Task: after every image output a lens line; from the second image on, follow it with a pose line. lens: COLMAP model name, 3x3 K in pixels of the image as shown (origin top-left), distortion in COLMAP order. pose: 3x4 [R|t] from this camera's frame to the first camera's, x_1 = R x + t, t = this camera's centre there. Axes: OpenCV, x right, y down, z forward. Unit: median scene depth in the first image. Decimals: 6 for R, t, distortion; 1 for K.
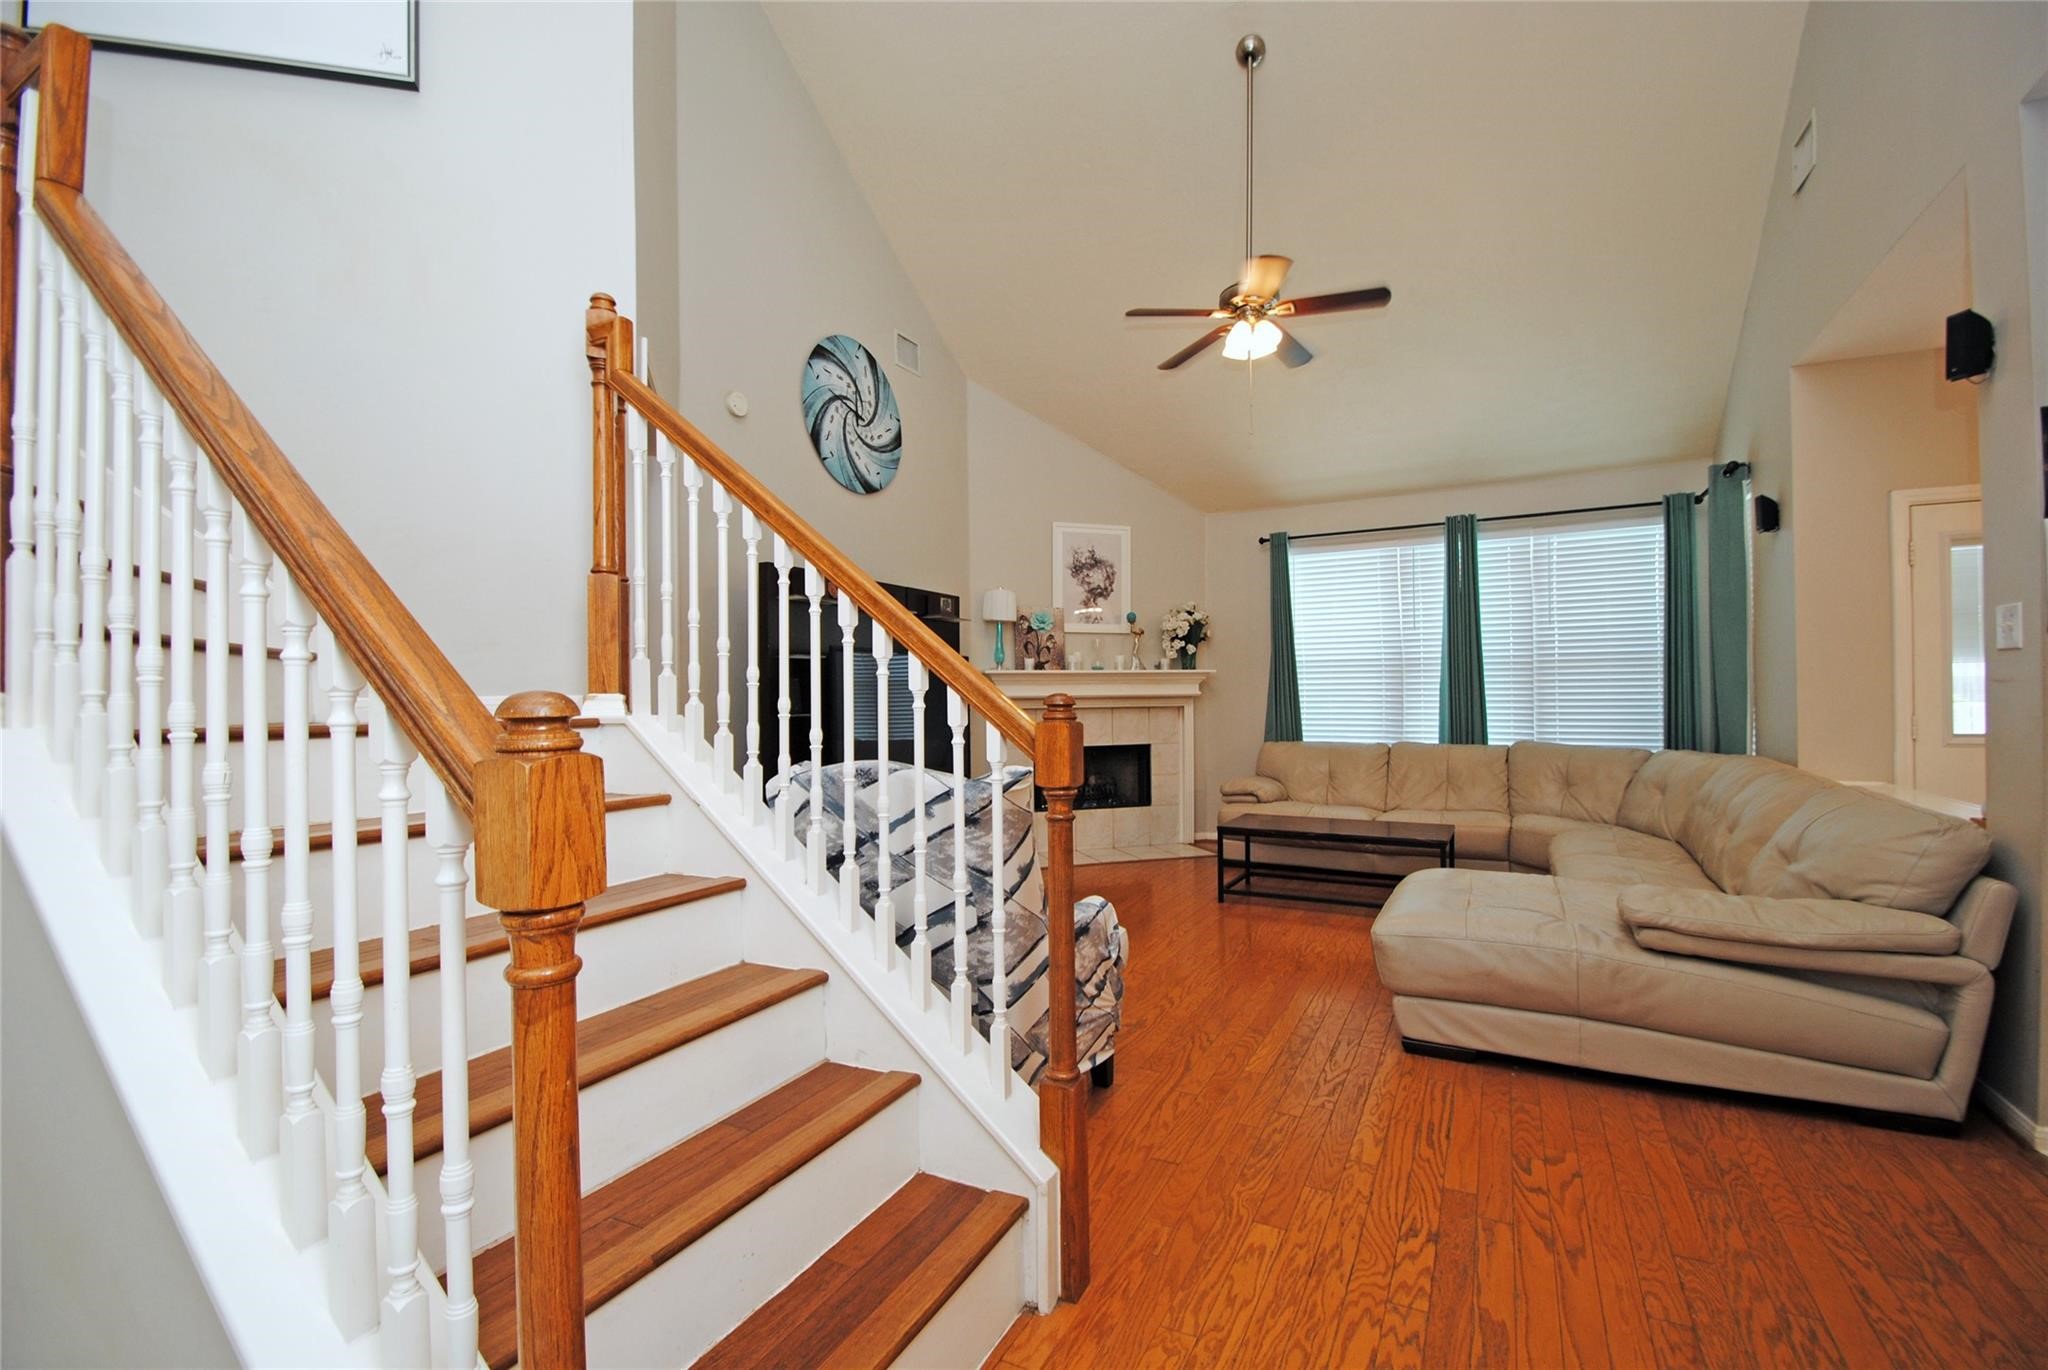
lens RADIAL K [[894.9, 0, 1027.2], [0, 894.9, 697.1], [0, 0, 1]] dist [0.001644, -0.008648]
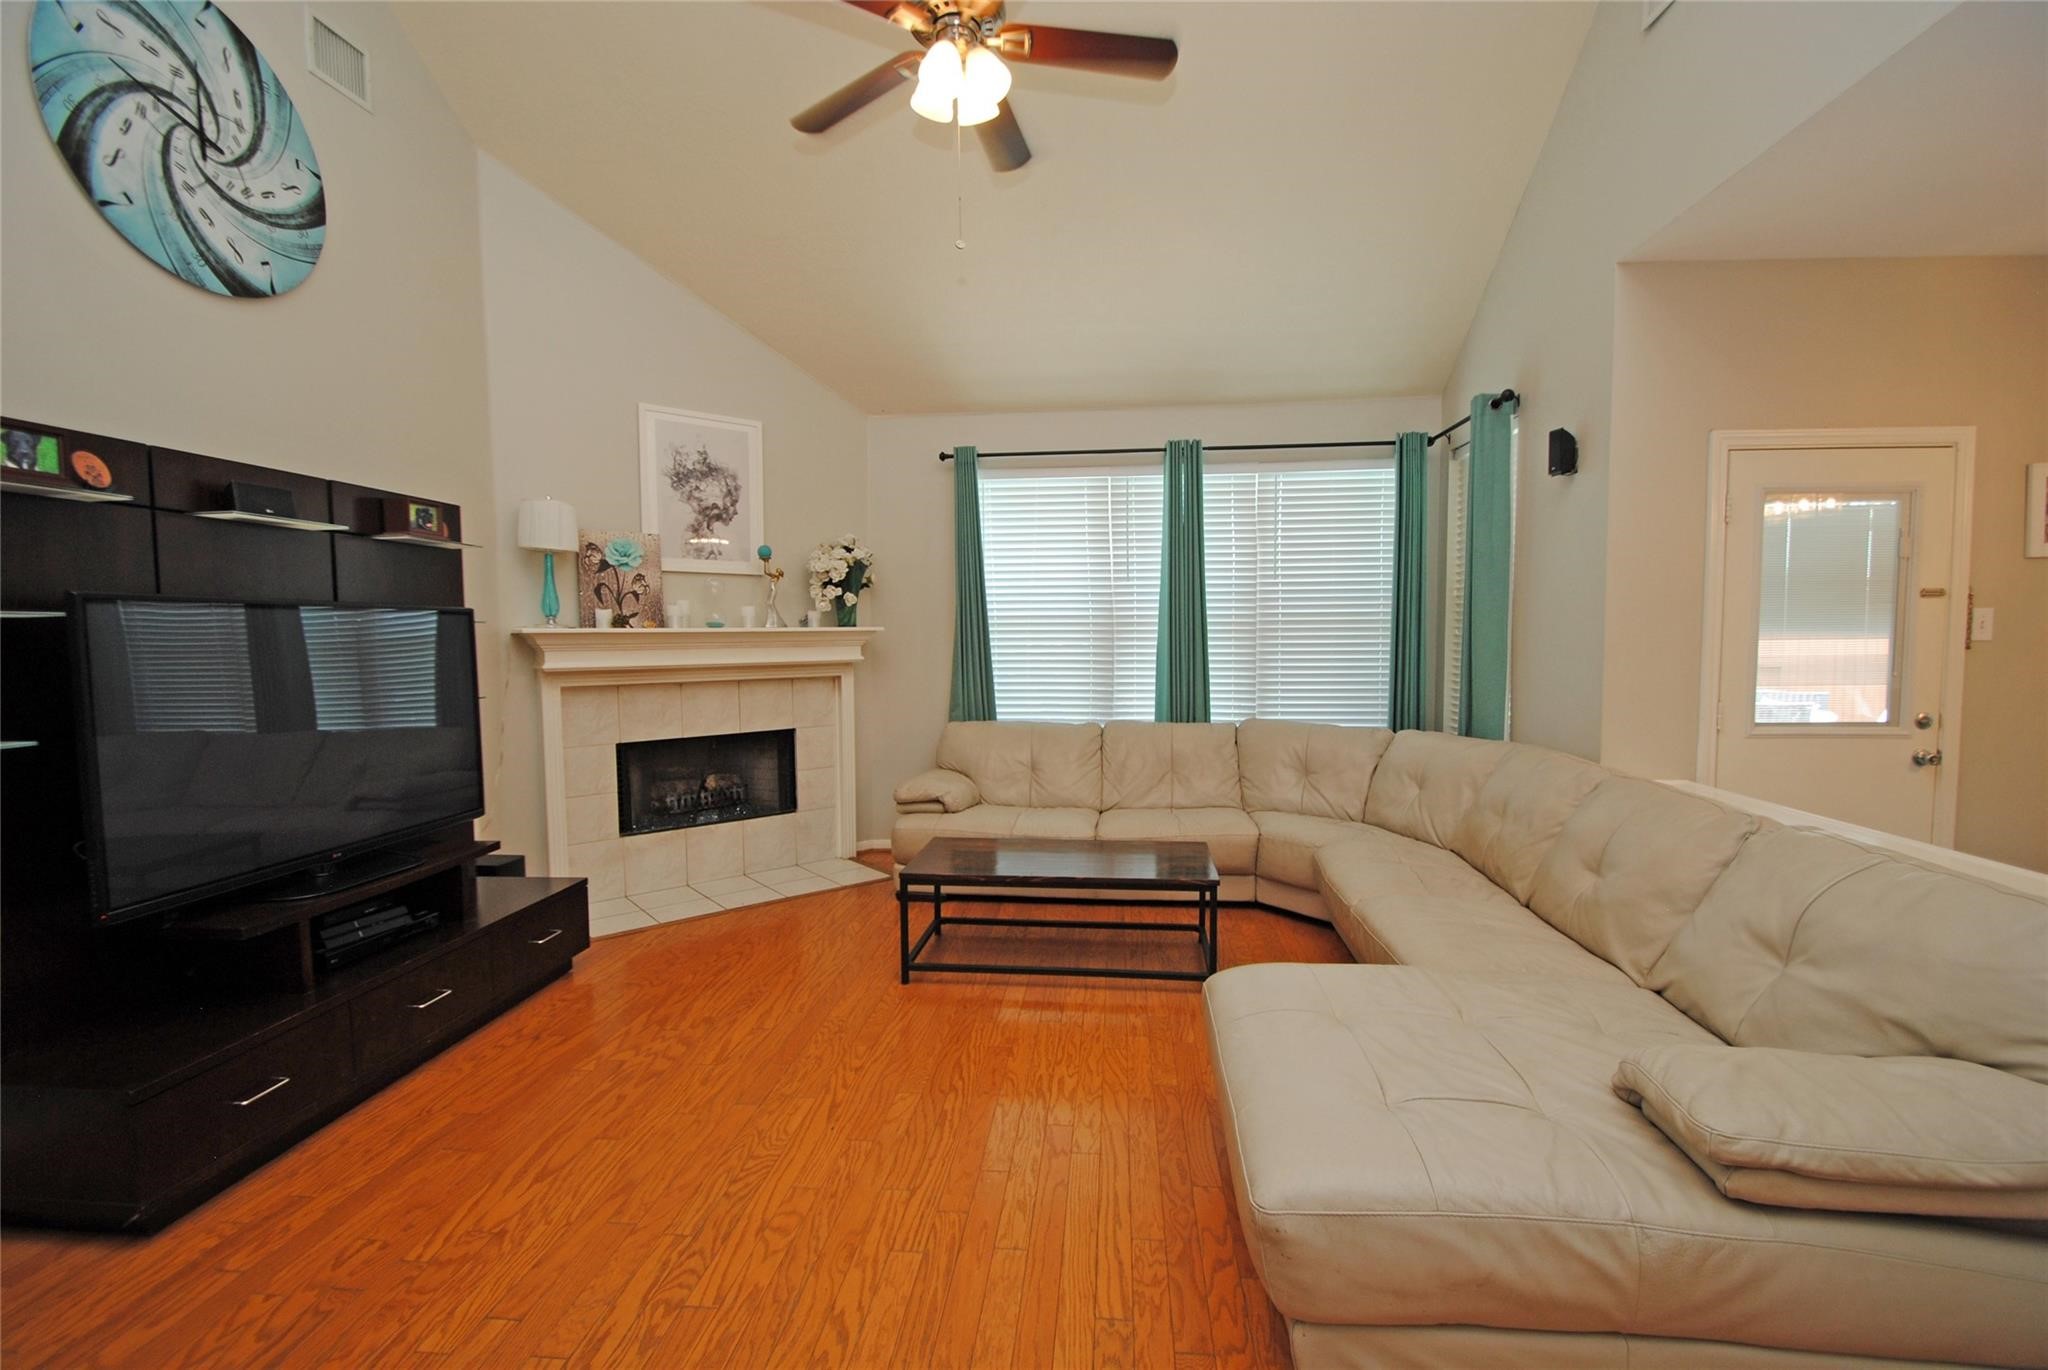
lens RADIAL K [[894.9, 0, 1037.8], [0, 894.9, 690.6], [0, 0, 1]] dist [0.001644, -0.008648]
pose [[0.921305, -0.022161, 0.388209, 0.044956], [-0.000641, 0.998287, 0.058509, -0.025695], [-0.388840, -0.054154, 0.919712, 0.306723]]
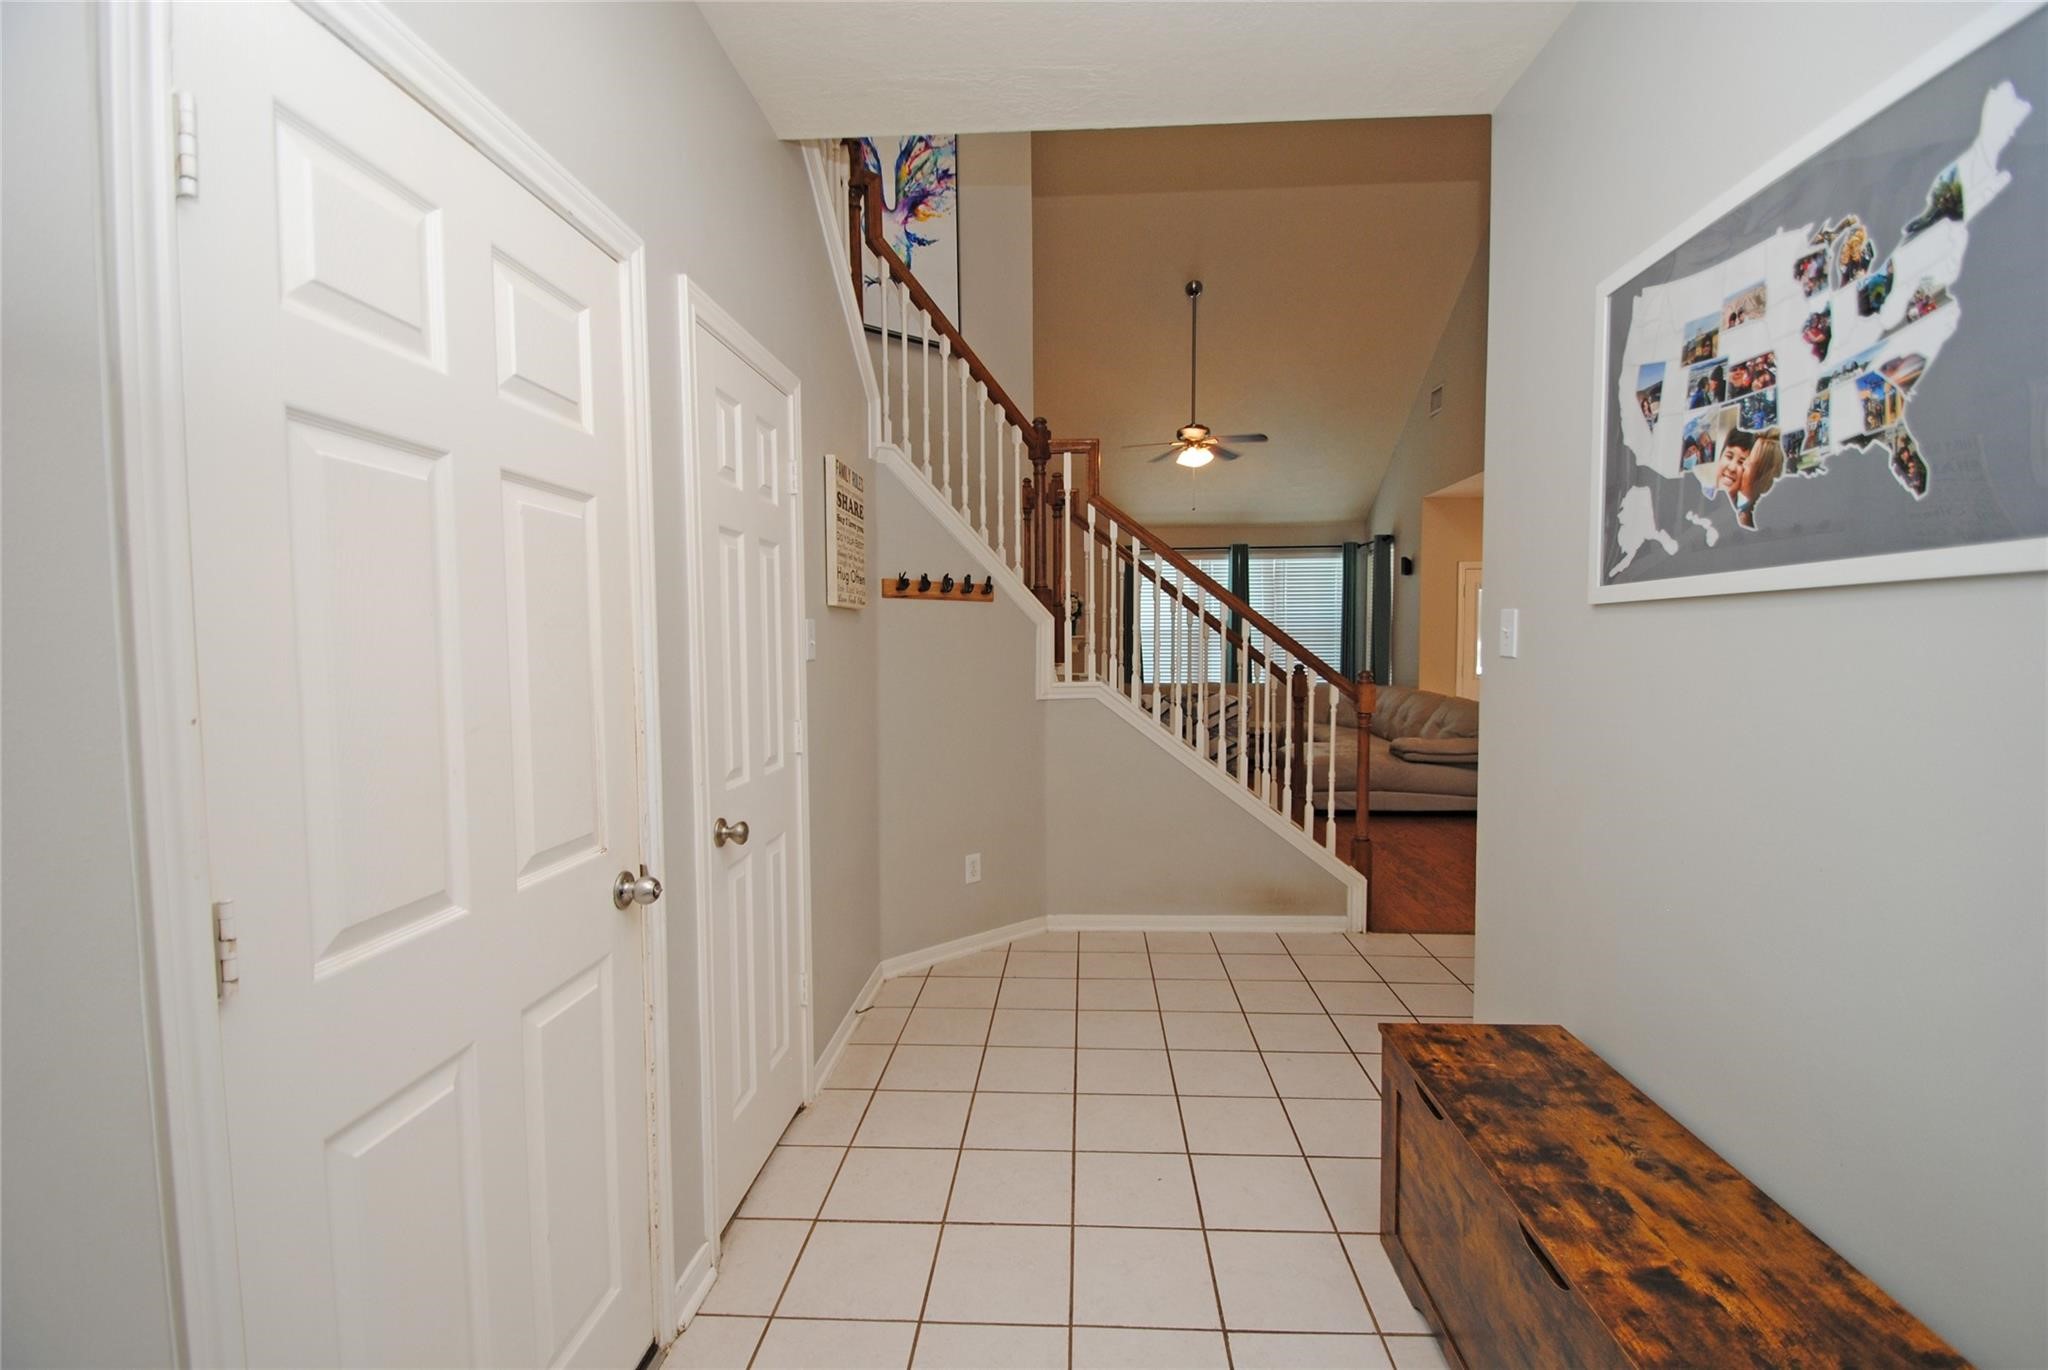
lens RADIAL K [[894.9, 0, 1020.4], [0, 894.9, 679.6], [0, 0, 1]] dist [0.001644, -0.008648]
pose [[0.912966, -0.012189, 0.407854, -0.588404], [-0.006195, 0.999024, 0.043723, -0.022630], [-0.407989, -0.042444, 0.912000, -0.370904]]
